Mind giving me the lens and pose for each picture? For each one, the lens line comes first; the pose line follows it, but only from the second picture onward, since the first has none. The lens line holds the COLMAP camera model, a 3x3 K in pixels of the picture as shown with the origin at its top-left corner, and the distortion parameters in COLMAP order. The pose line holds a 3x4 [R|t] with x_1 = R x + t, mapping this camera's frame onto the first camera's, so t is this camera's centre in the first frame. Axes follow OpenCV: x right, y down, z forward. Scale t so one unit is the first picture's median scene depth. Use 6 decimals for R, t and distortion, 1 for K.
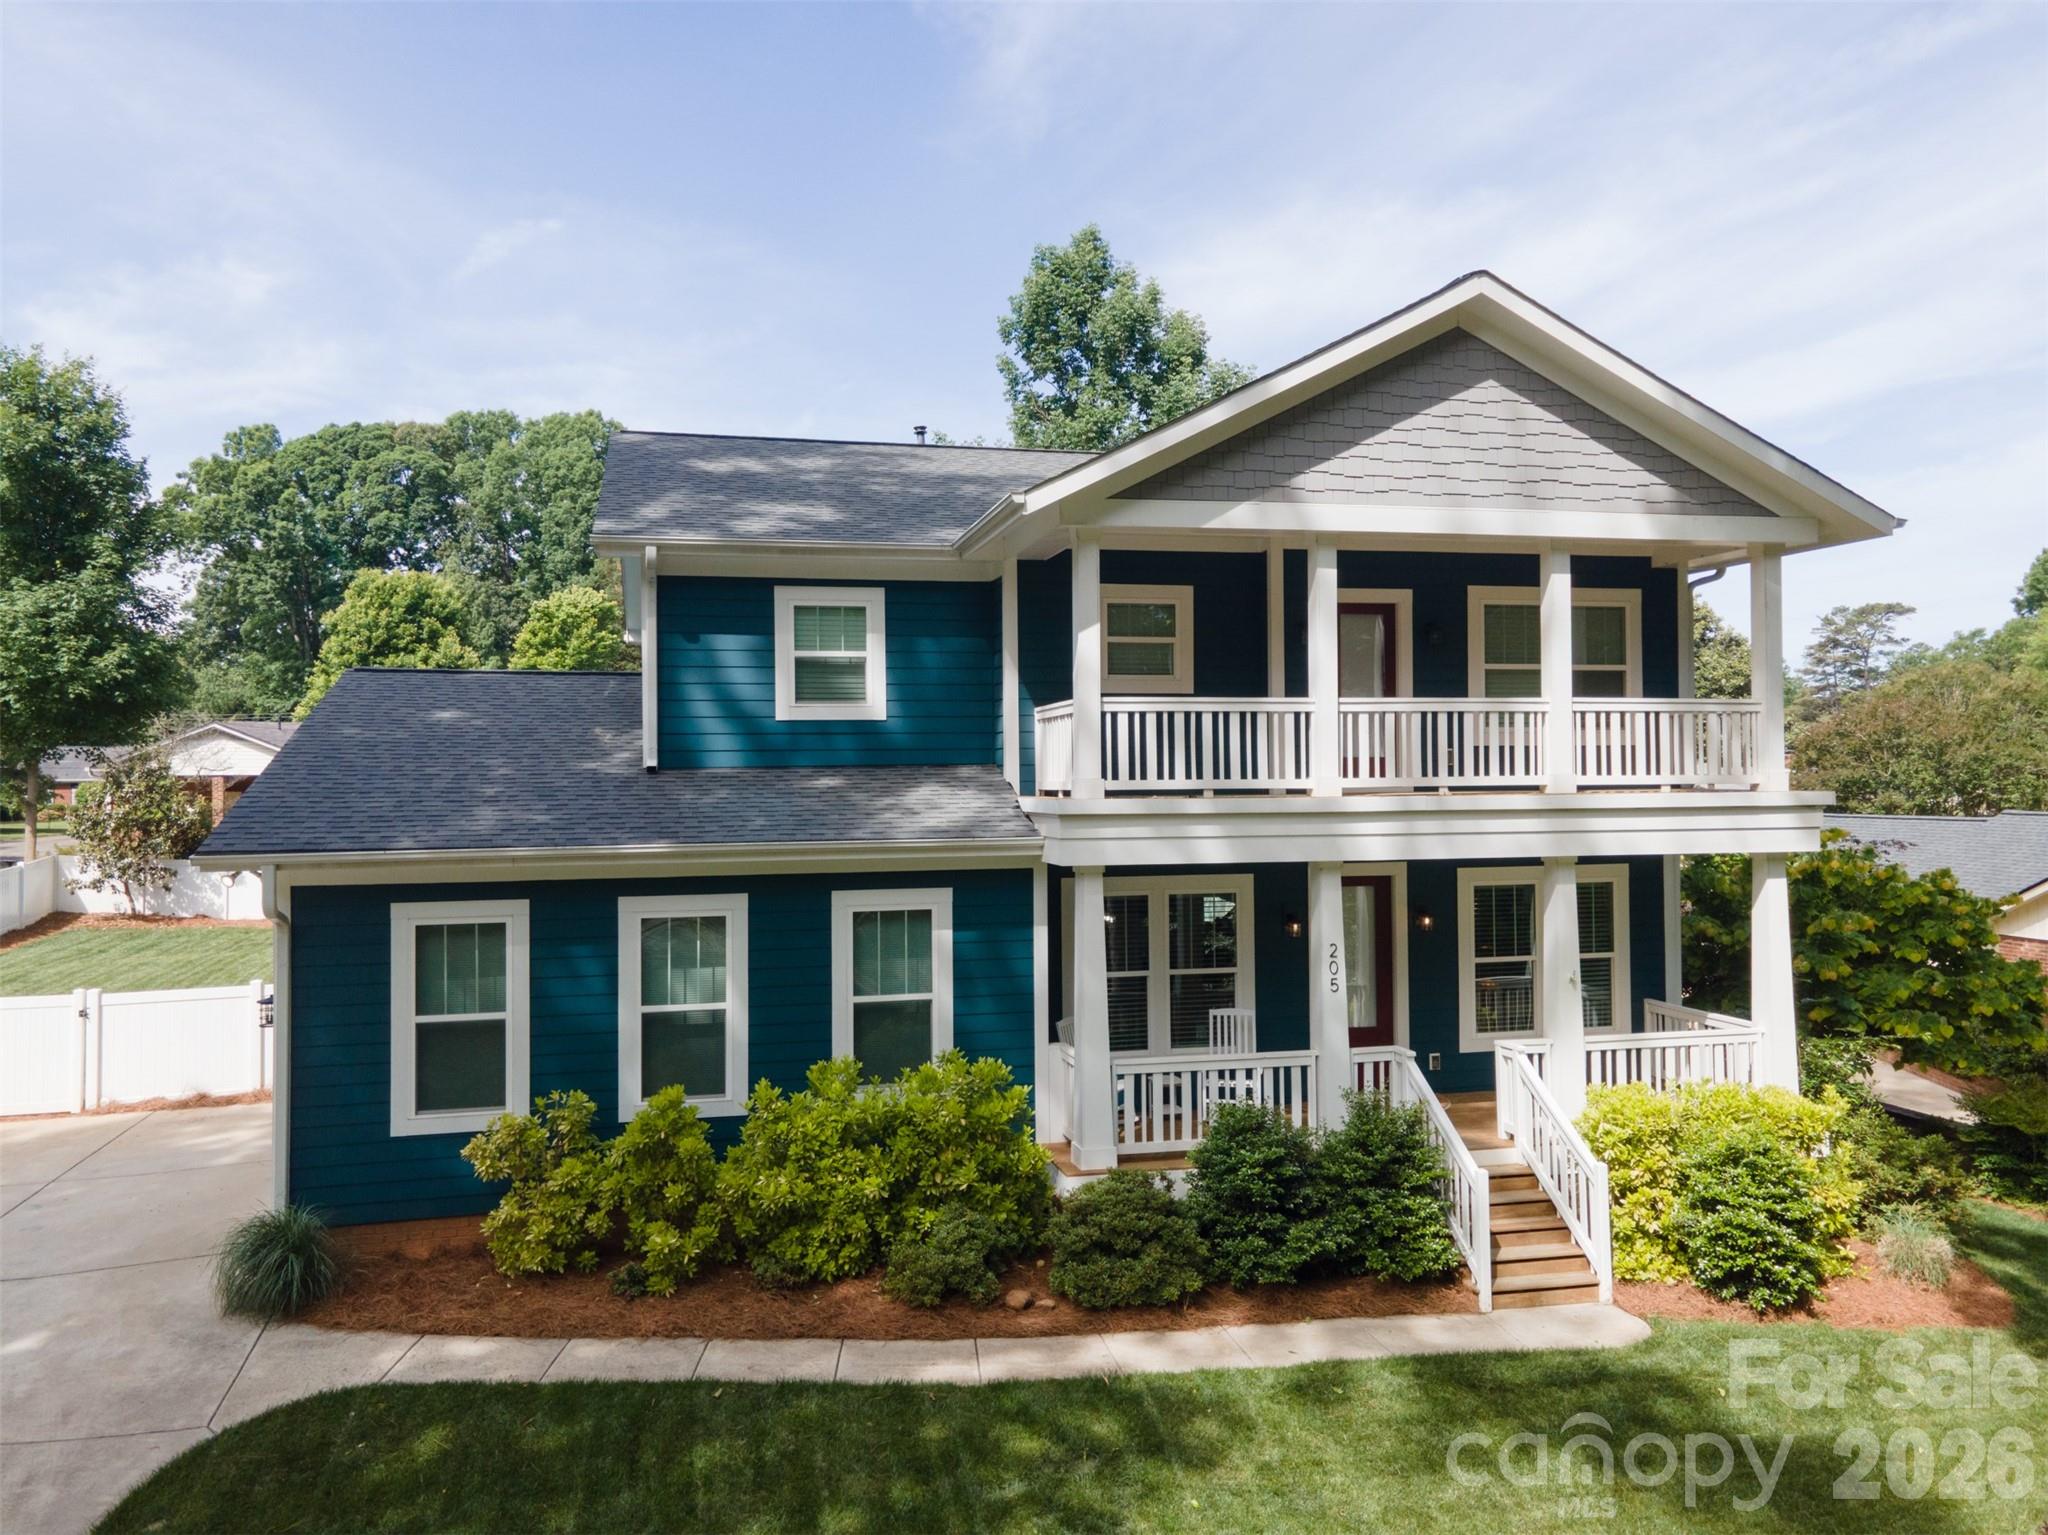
lens RADIAL K [[1483.2, 0, 1024.0], [0, 1483.2, 767.5], [0, 0, 1]] dist [0.041242, 0.004170]
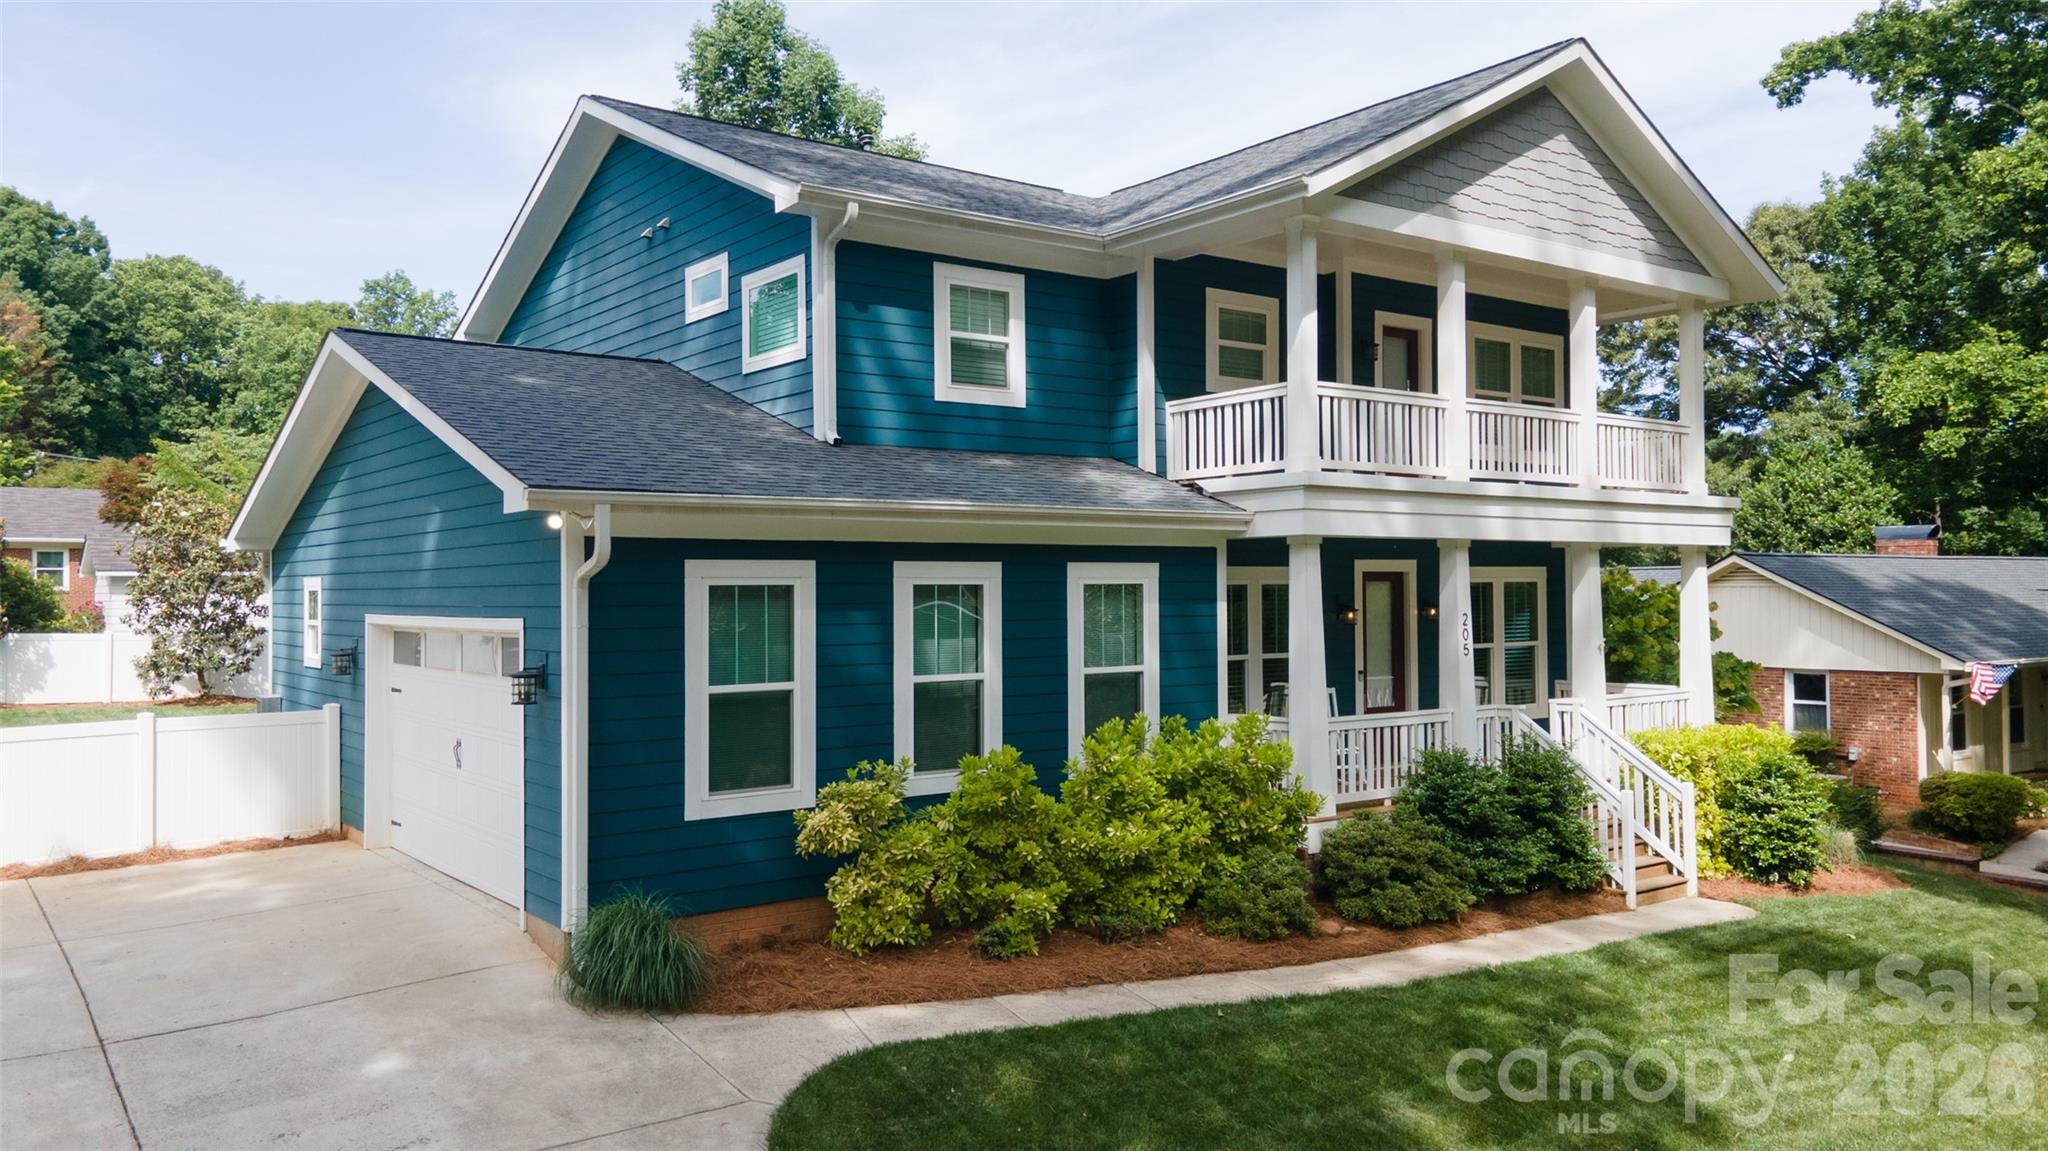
lens RADIAL K [[1479.1, 0, 1024.0], [0, 1479.1, 575.5], [0, 0, 1]] dist [0.031466, 0.002241]
pose [[0.914844, 0.005979, 0.403762, -0.563140], [-0.003491, 0.999970, -0.006897, 0.099874], [-0.403792, 0.004900, 0.914838, 0.102755]]
